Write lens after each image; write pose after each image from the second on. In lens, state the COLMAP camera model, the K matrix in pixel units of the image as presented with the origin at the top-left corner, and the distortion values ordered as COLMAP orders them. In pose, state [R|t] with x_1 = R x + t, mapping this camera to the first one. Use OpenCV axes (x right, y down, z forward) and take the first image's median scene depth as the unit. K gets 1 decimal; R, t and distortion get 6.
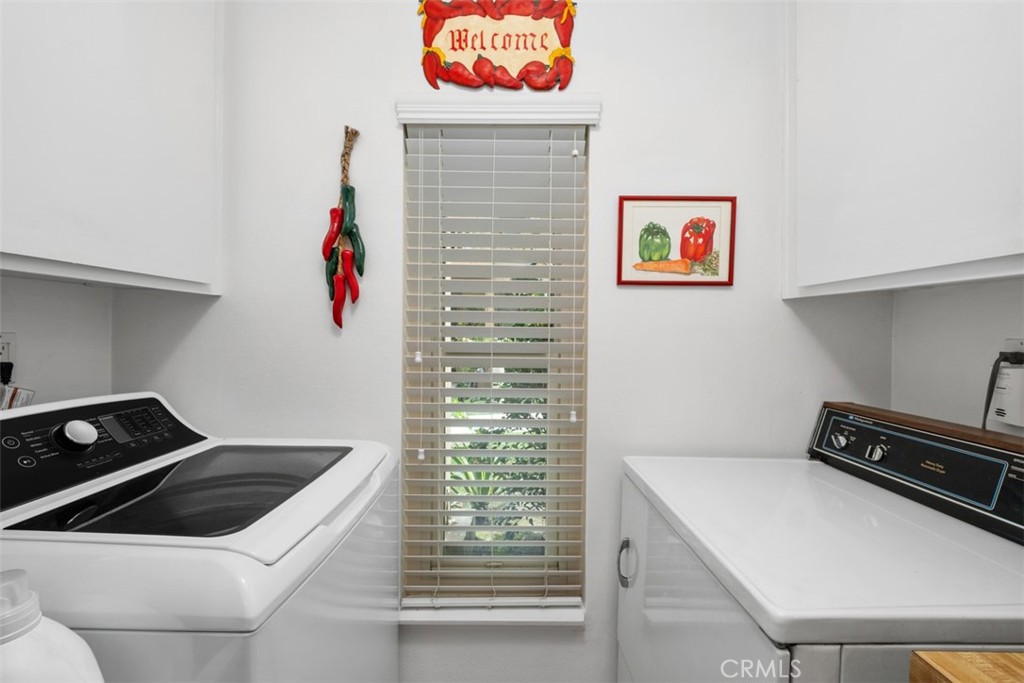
lens RADIAL K [[442.1, 0, 511.0], [0, 442.1, 339.4], [0, 0, 1]] dist [-0.001300, -0.004321]
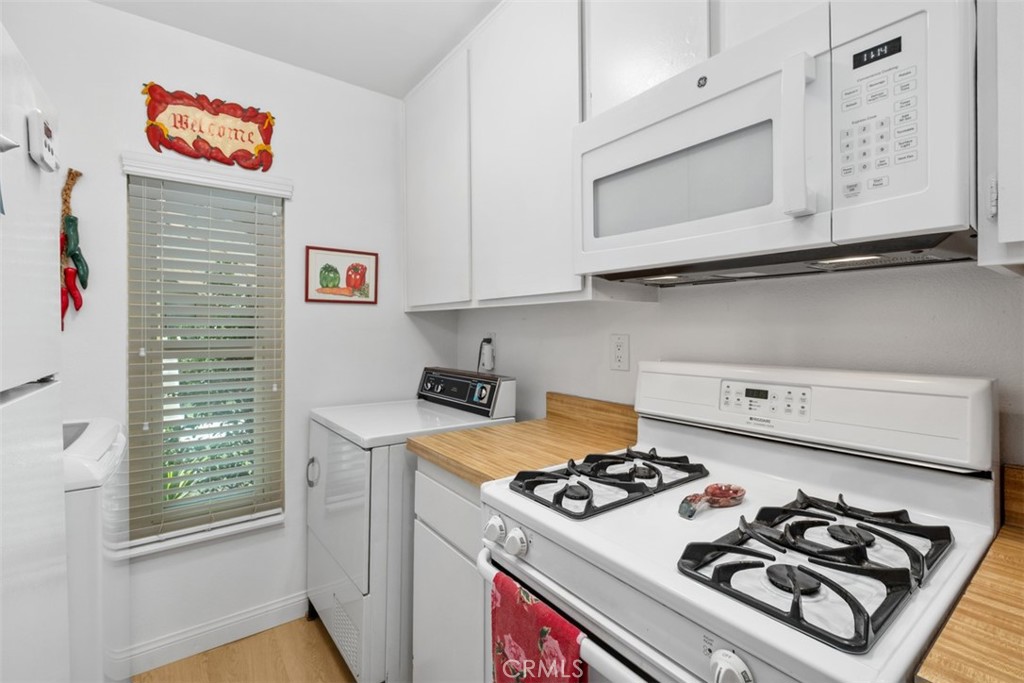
lens RADIAL K [[442.1, 0, 511.6], [0, 442.1, 327.2], [0, 0, 1]] dist [-0.001300, -0.004321]
pose [[0.797552, -0.005644, 0.603223, -0.125450], [0.017958, 0.999735, -0.014388, 0.004324], [-0.602982, 0.022308, 0.797443, -0.707254]]
